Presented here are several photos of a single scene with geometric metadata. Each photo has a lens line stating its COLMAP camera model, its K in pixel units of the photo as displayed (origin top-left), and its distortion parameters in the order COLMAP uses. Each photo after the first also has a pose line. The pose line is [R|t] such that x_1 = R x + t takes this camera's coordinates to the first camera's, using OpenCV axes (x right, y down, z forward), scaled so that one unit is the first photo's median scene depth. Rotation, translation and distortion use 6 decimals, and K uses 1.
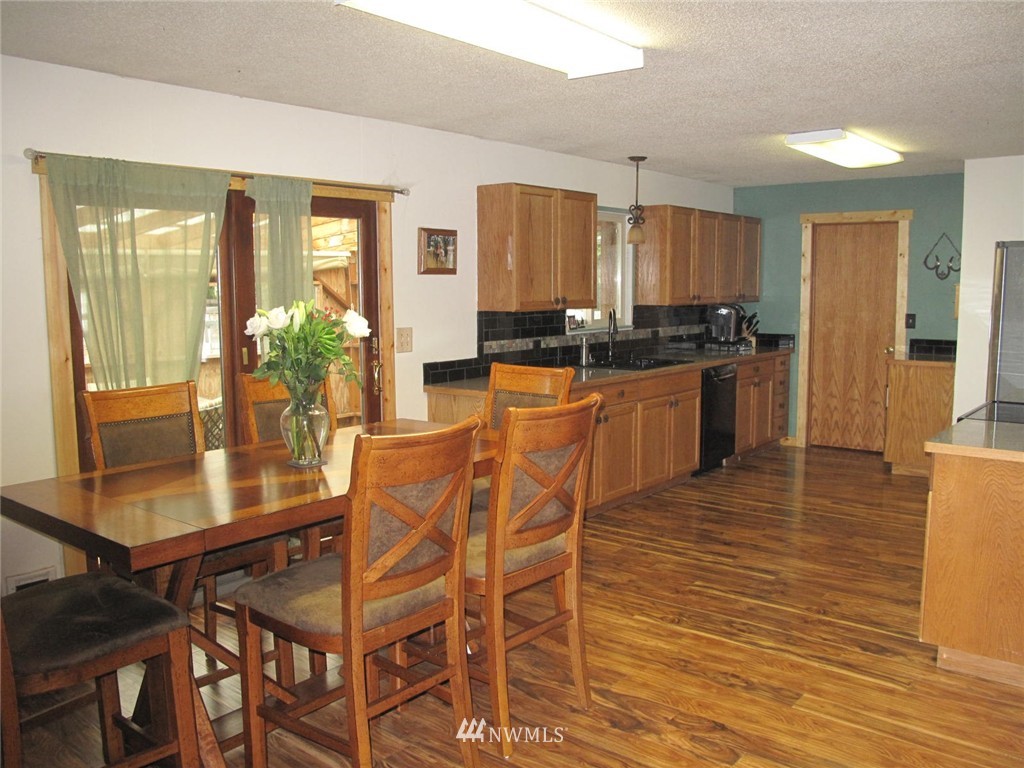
lens RADIAL K [[866.0, 0, 516.5], [0, 866.0, 385.2], [0, 0, 1]] dist [-0.147044, 0.106367]
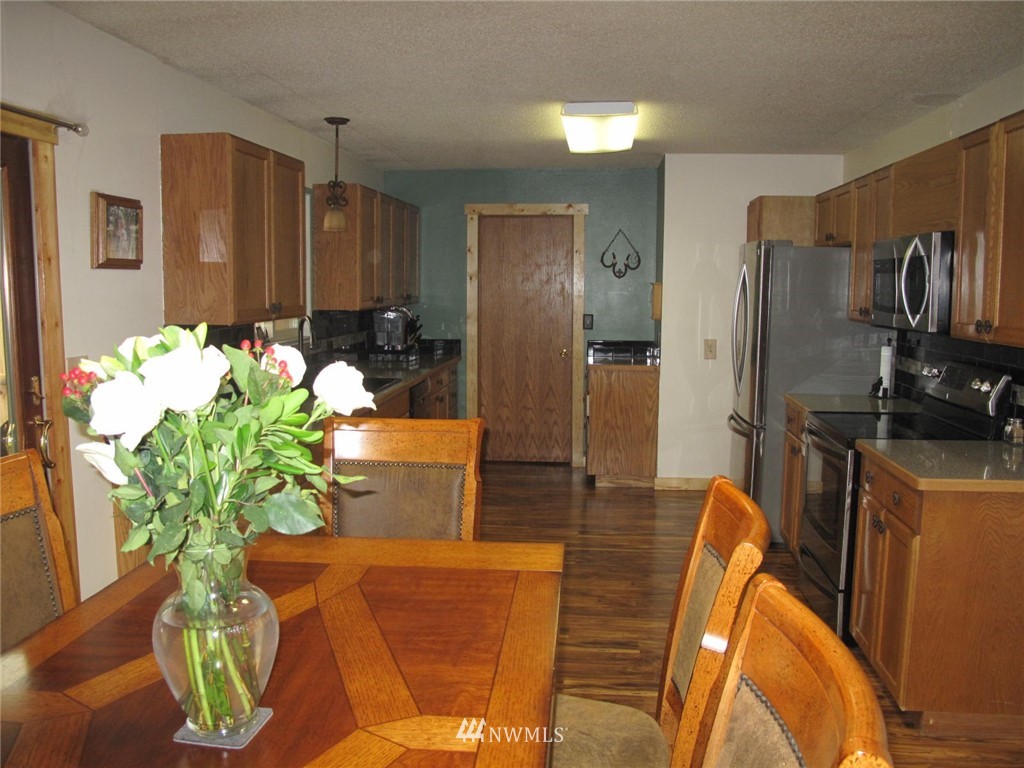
lens RADIAL K [[866.0, 0, 515.4], [0, 866.0, 384.1], [0, 0, 1]] dist [-0.147044, 0.106367]
pose [[0.833534, -0.056180, 0.549605, -0.191470], [0.055185, 0.998307, 0.018351, -0.040448], [-0.549705, 0.015033, 0.835223, 0.334582]]
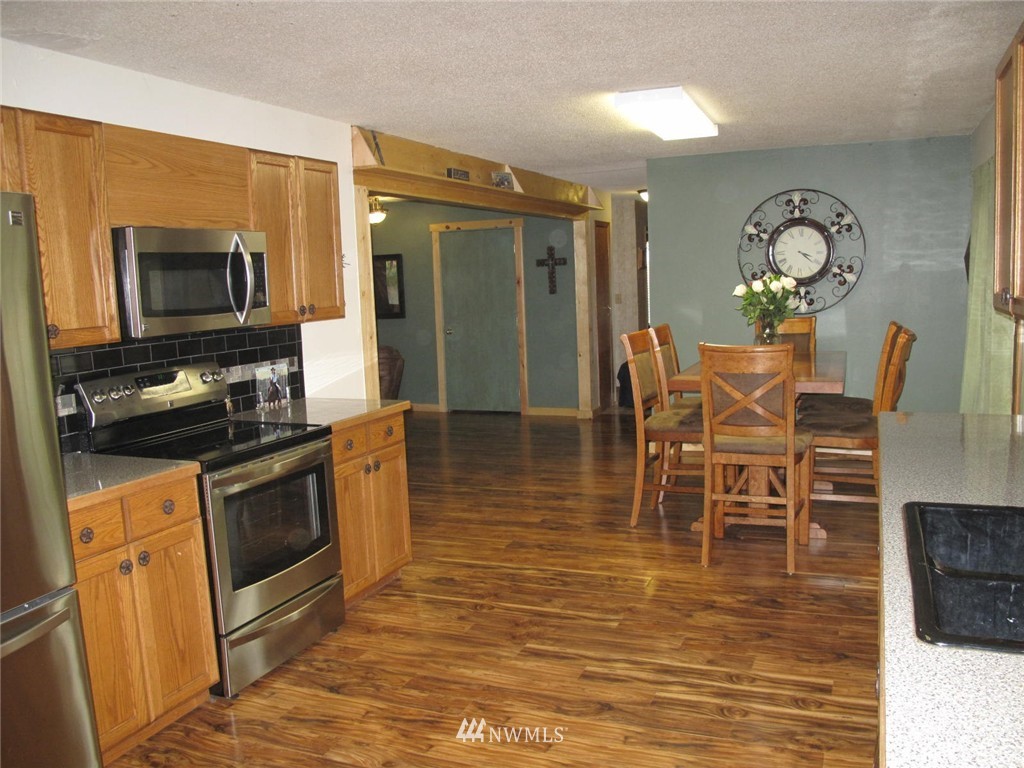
lens RADIAL K [[866.0, 0, 515.6], [0, 866.0, 389.4], [0, 0, 1]] dist [-0.147044, 0.106367]
pose [[-0.958036, 0.076058, -0.276374, 0.444526], [0.009015, 0.971673, 0.236155, -0.166589], [0.286507, 0.223754, -0.931584, 1.453652]]
